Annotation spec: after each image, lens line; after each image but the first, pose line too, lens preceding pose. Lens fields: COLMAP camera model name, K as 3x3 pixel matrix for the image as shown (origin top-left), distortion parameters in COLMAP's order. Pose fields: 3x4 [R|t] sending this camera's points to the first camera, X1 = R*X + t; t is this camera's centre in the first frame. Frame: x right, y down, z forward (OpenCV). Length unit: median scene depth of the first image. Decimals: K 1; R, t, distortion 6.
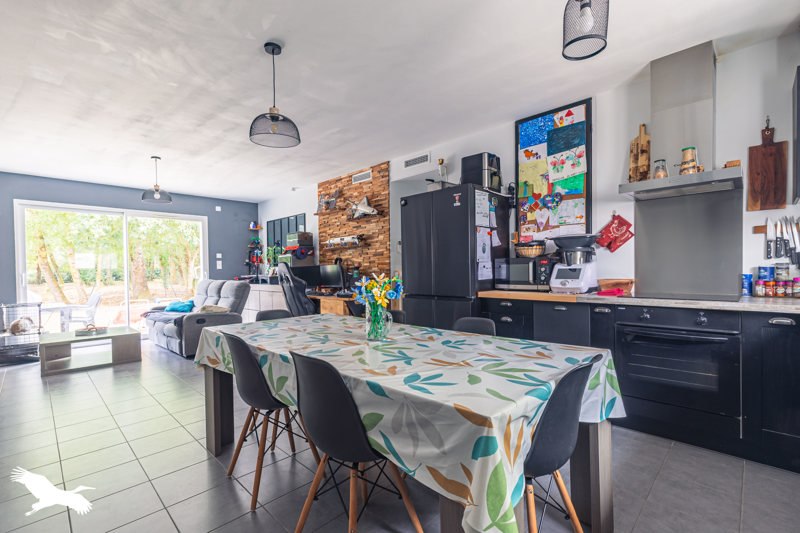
lens RADIAL K [[360.9, 0, 401.7], [0, 360.9, 271.2], [0, 0, 1]] dist [0.003031, 0.000593]
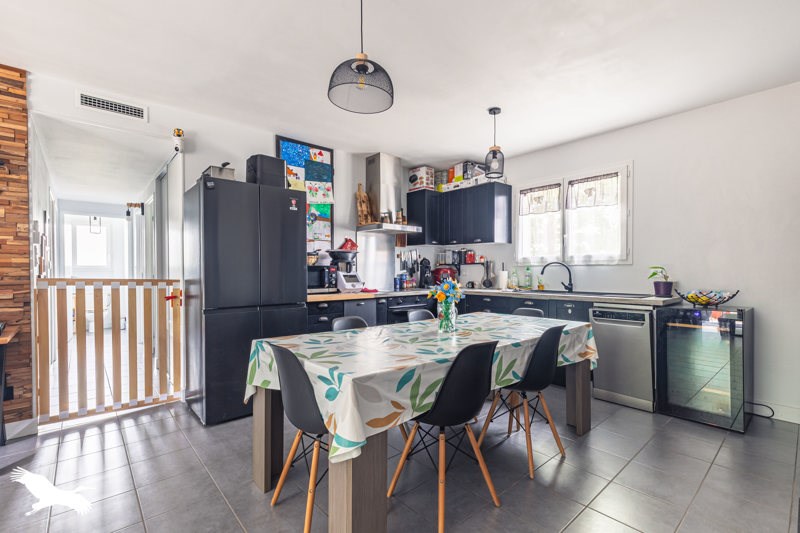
lens RADIAL K [[360.9, 0, 401.2], [0, 360.9, 274.6], [0, 0, 1]] dist [0.003031, 0.000593]
pose [[0.076511, 0.006545, 0.997047, -0.494542], [0.009799, 0.999925, -0.007315, 0.002132], [-0.997021, 0.010330, 0.076441, 0.393039]]
